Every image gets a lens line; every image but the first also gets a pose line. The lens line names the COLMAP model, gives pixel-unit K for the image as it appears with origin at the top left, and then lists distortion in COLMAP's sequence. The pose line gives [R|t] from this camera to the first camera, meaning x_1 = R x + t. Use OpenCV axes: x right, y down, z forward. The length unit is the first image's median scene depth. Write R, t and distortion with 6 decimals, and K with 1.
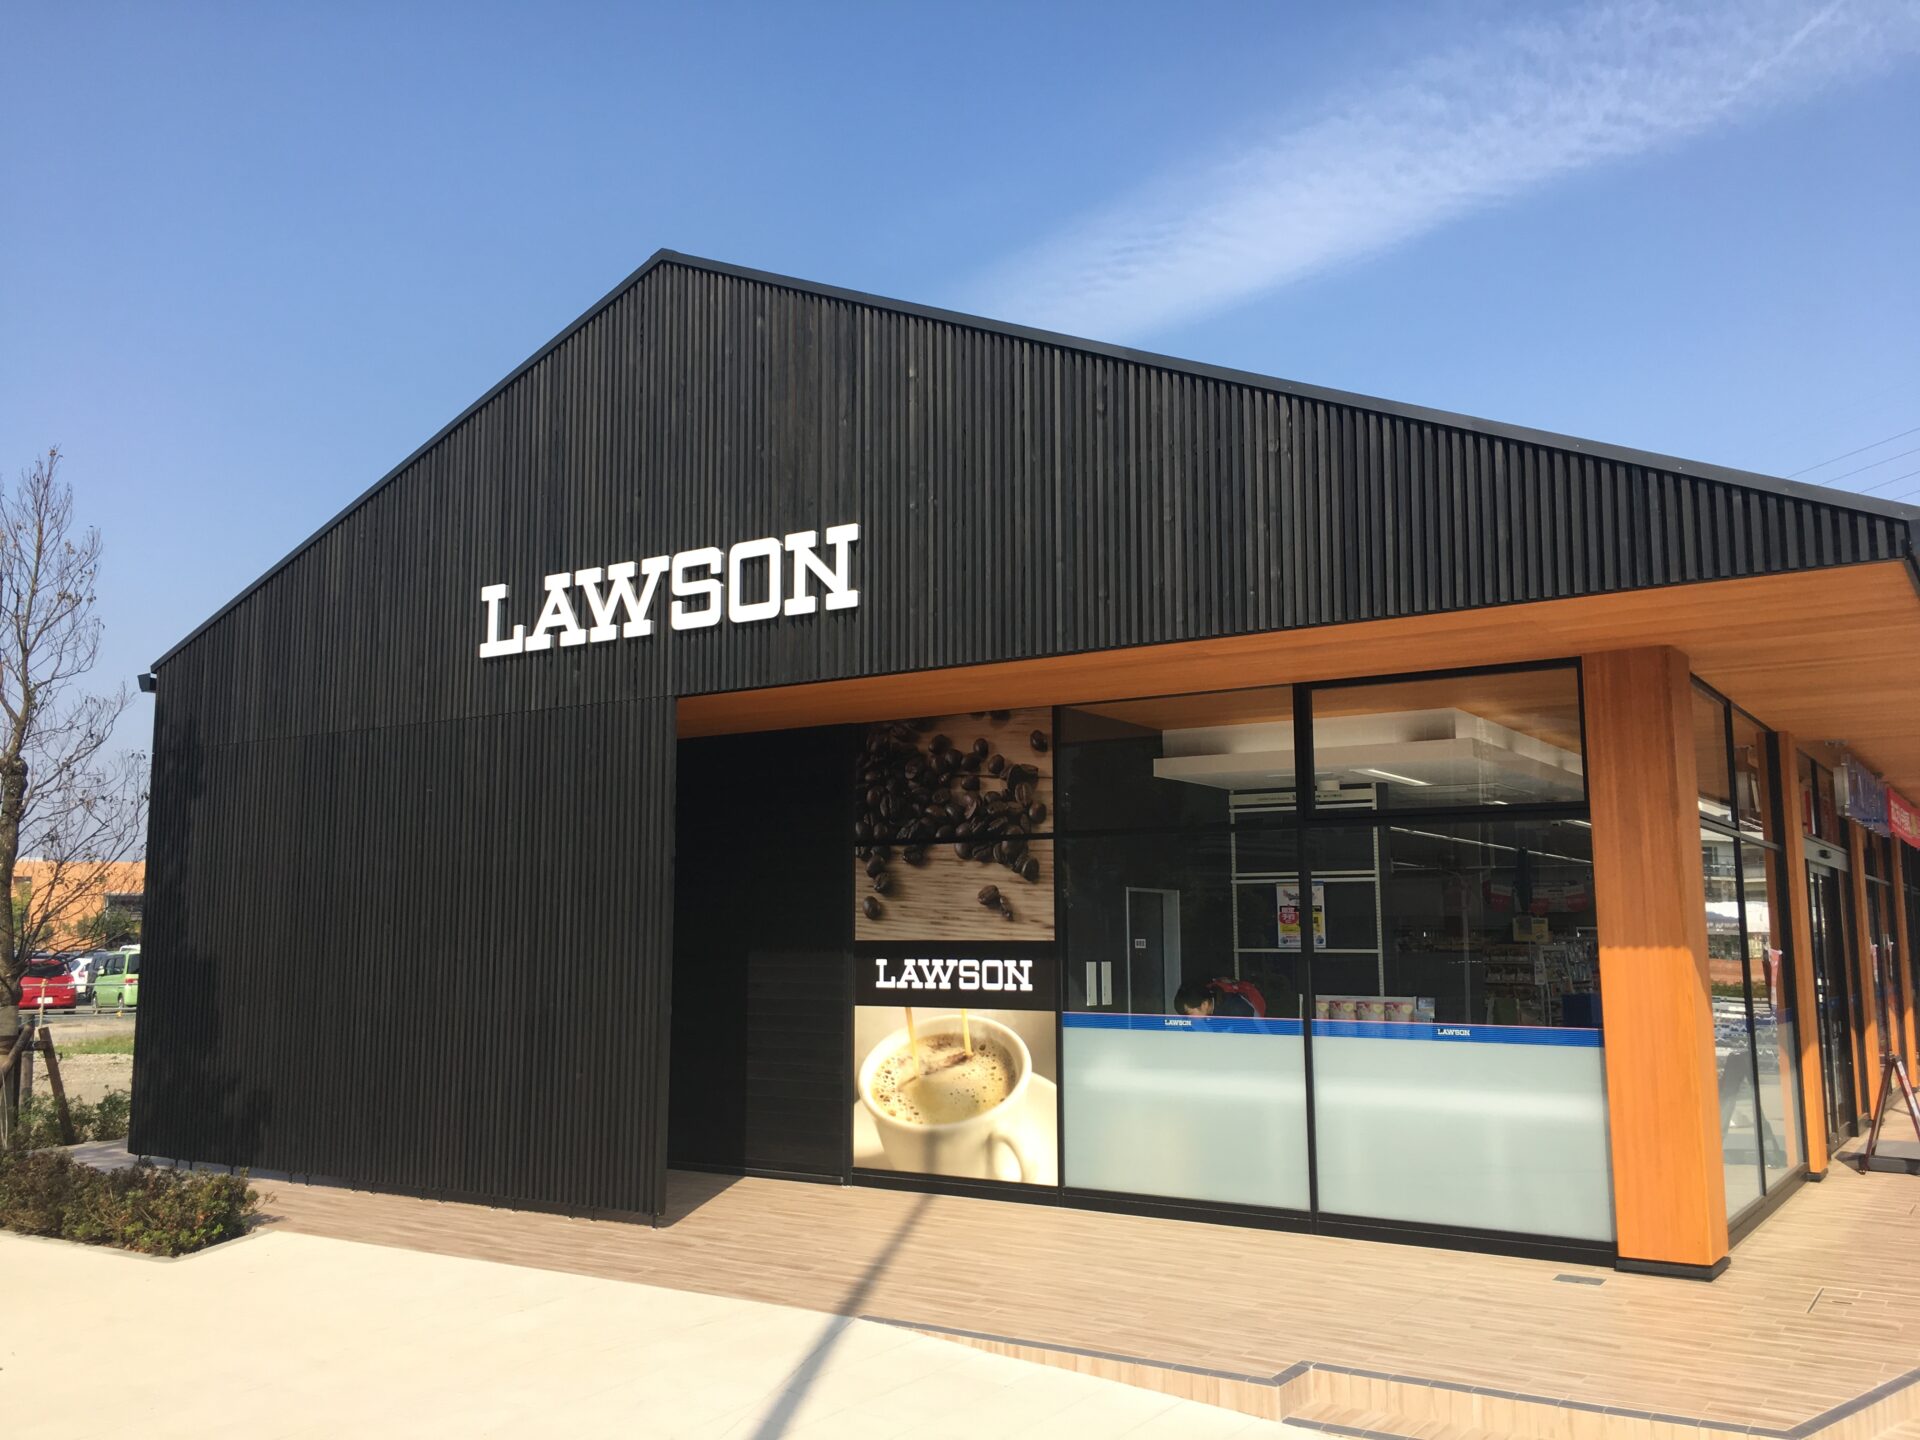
lens RADIAL K [[1629.1, 0, 948.1], [0, 1629.1, 726.1], [0, 0, 1]] dist [0.059541, 0.009346]
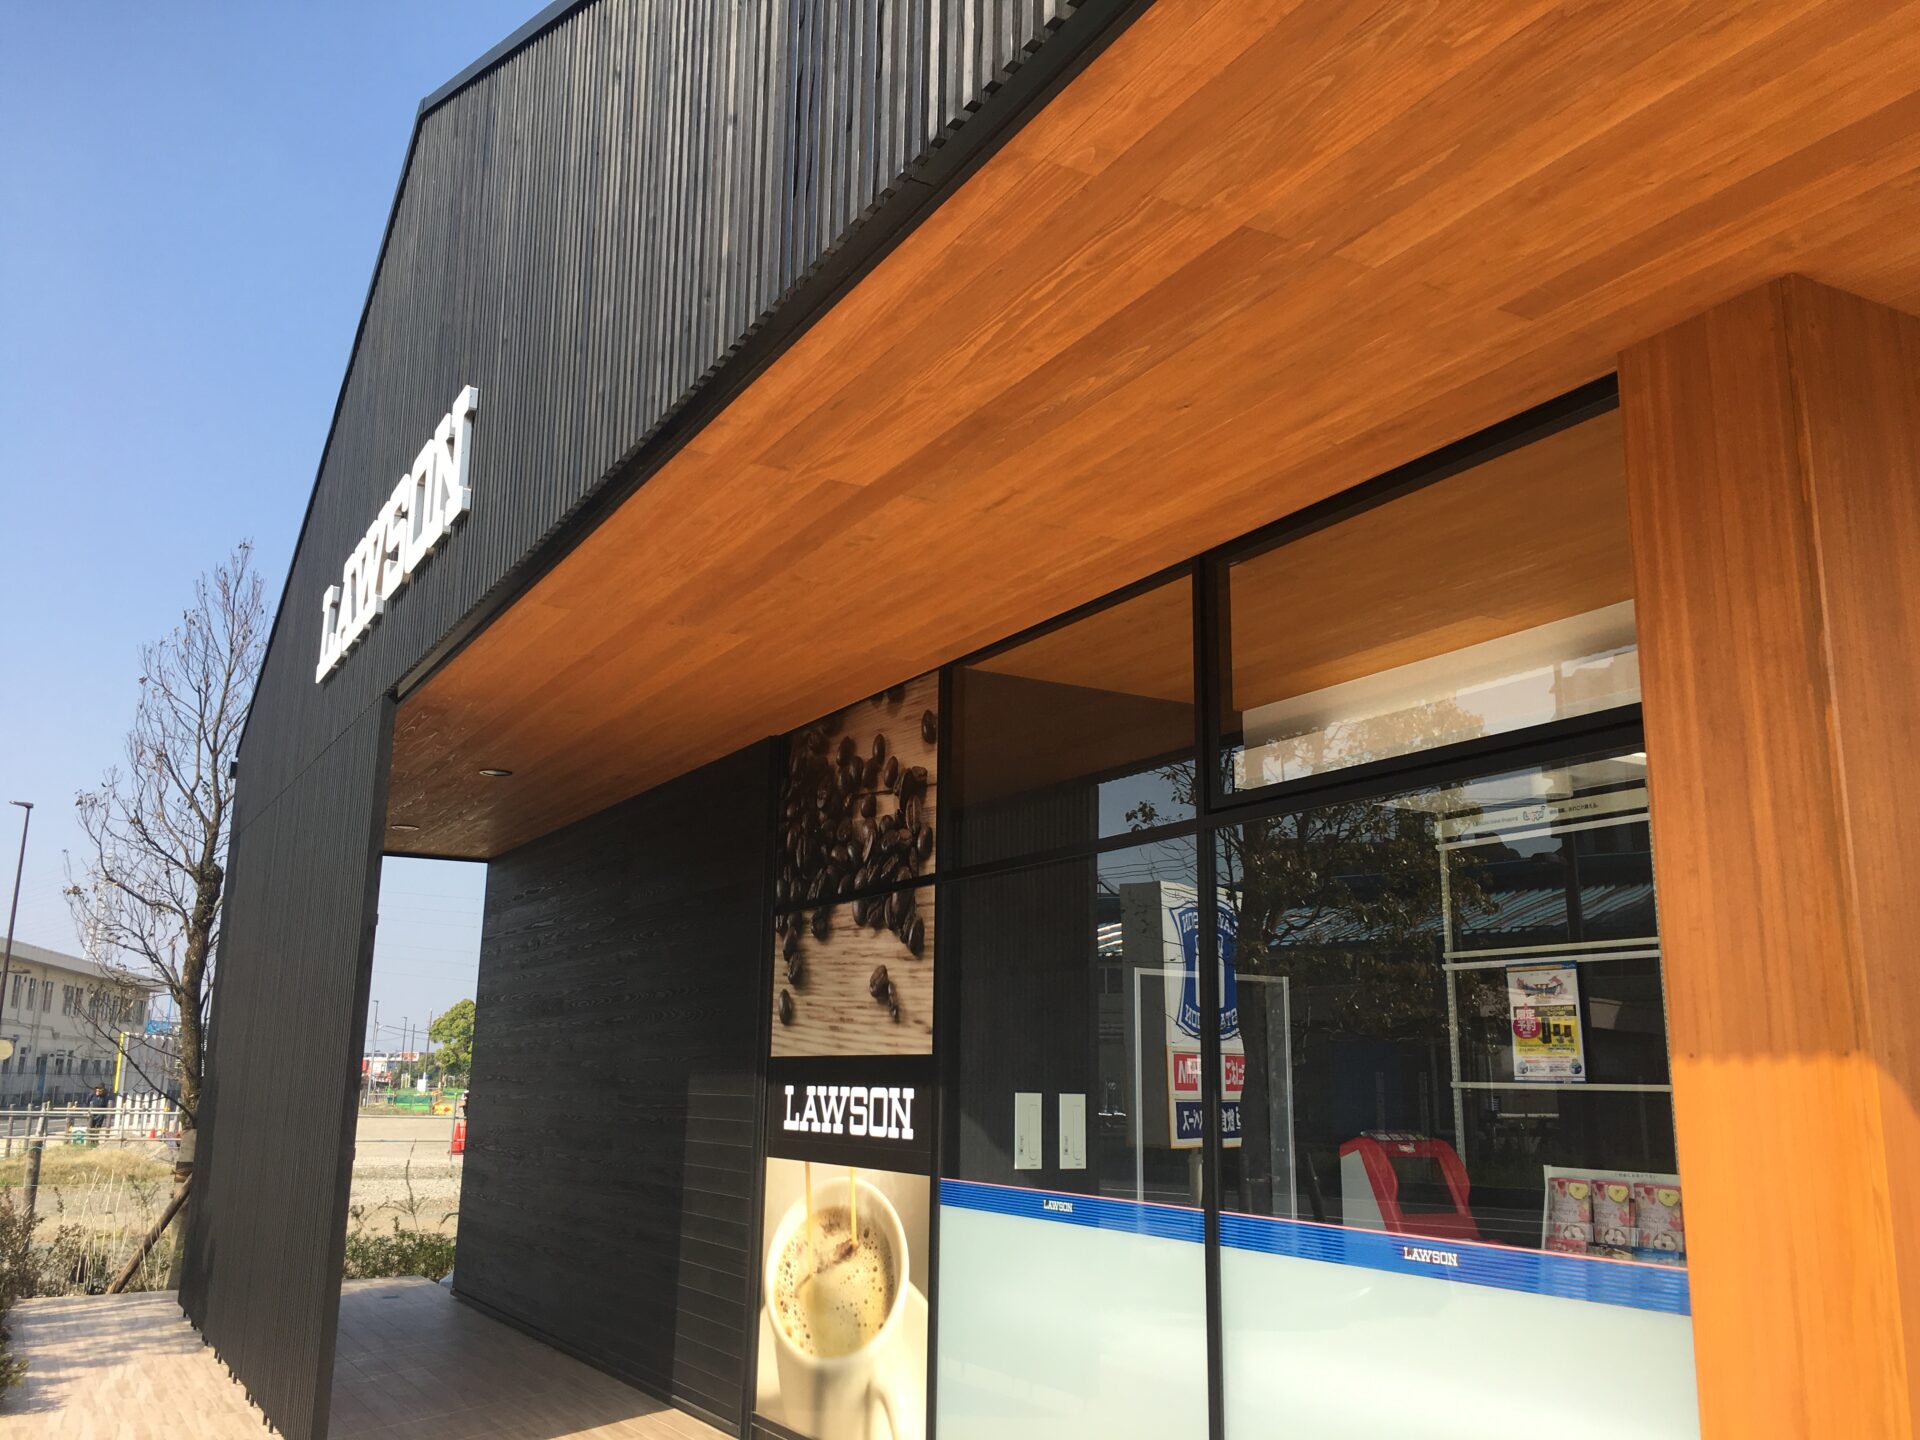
lens RADIAL K [[1629.1, 0, 973.2], [0, 1629.1, 719.7], [0, 0, 1]] dist [0.059541, 0.009346]
pose [[0.892909, -0.085230, -0.442096, 0.345737], [0.044648, 0.993841, -0.101421, 0.070157], [0.448018, 0.070821, 0.891215, 0.459653]]
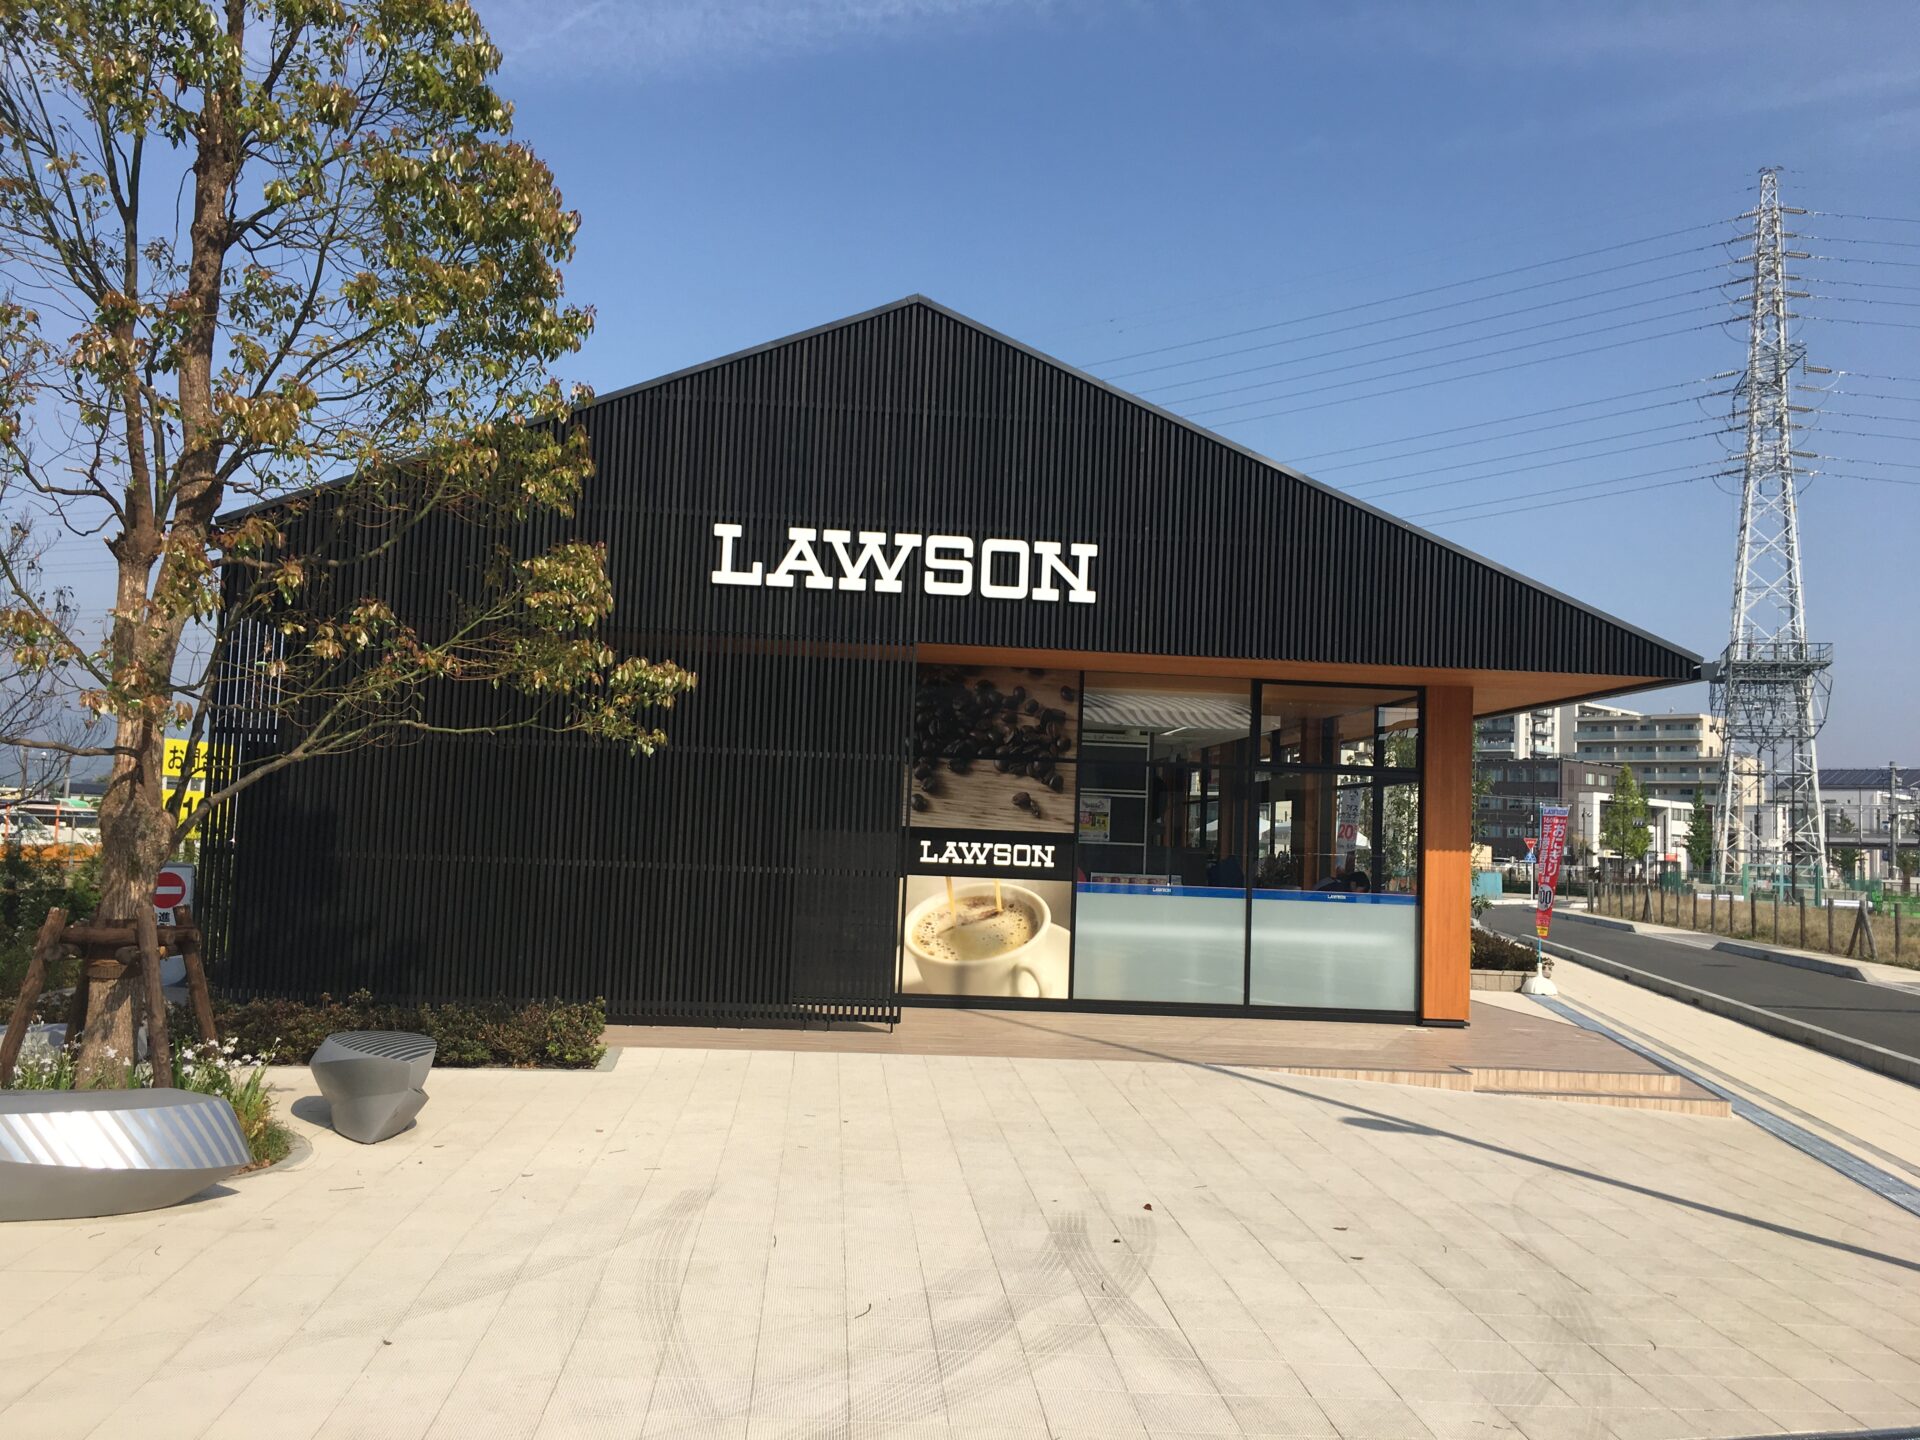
lens RADIAL K [[1629.1, 0, 969.0], [0, 1629.1, 723.0], [0, 0, 1]] dist [0.059541, 0.009346]
pose [[0.784879, 0.075795, 0.614996, -0.890113], [-0.120346, 0.992238, 0.031303, 0.000258], [-0.607850, -0.098582, 0.787909, -0.072667]]
